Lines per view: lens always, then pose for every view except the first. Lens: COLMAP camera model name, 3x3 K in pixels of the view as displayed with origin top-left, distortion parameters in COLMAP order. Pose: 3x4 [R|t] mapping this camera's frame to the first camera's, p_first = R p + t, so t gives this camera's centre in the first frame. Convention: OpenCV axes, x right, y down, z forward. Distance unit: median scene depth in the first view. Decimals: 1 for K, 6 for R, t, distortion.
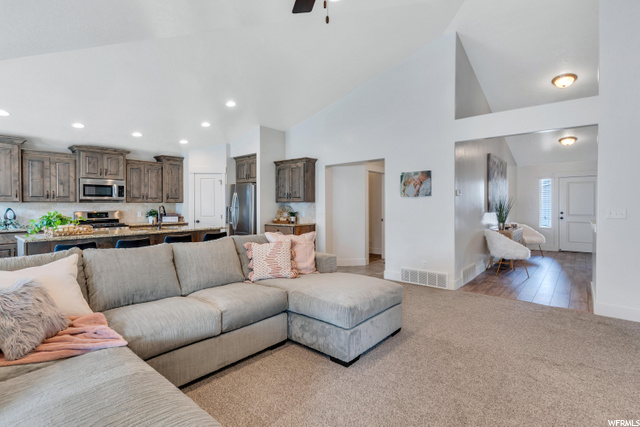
lens RADIAL K [[307.4, 0, 326.0], [0, 307.4, 207.4], [0, 0, 1]] dist [0.001910, -0.000912]
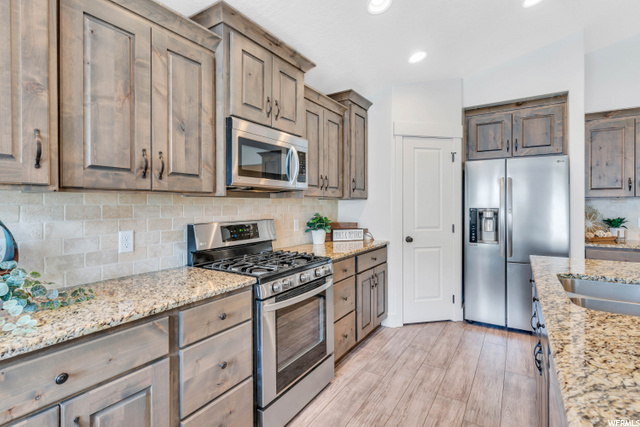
lens RADIAL K [[307.4, 0, 323.7], [0, 307.4, 205.5], [0, 0, 1]] dist [0.001910, -0.000912]
pose [[0.991477, 0.000135, 0.130280, -0.691594], [0.000719, 0.999979, -0.006511, -0.003350], [-0.130278, 0.006549, 0.991456, 0.631343]]
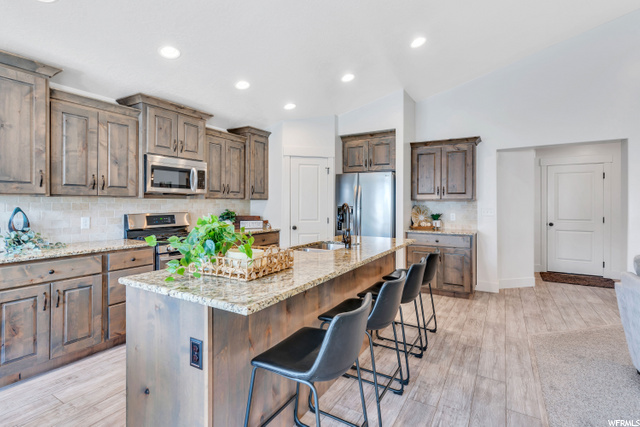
lens RADIAL K [[307.4, 0, 322.1], [0, 307.4, 203.4], [0, 0, 1]] dist [0.001910, -0.000912]
pose [[0.986484, 0.006459, 0.163732, -0.534023], [-0.005163, 0.999952, -0.008340, -0.002608], [-0.163778, 0.007382, 0.986470, 0.370624]]
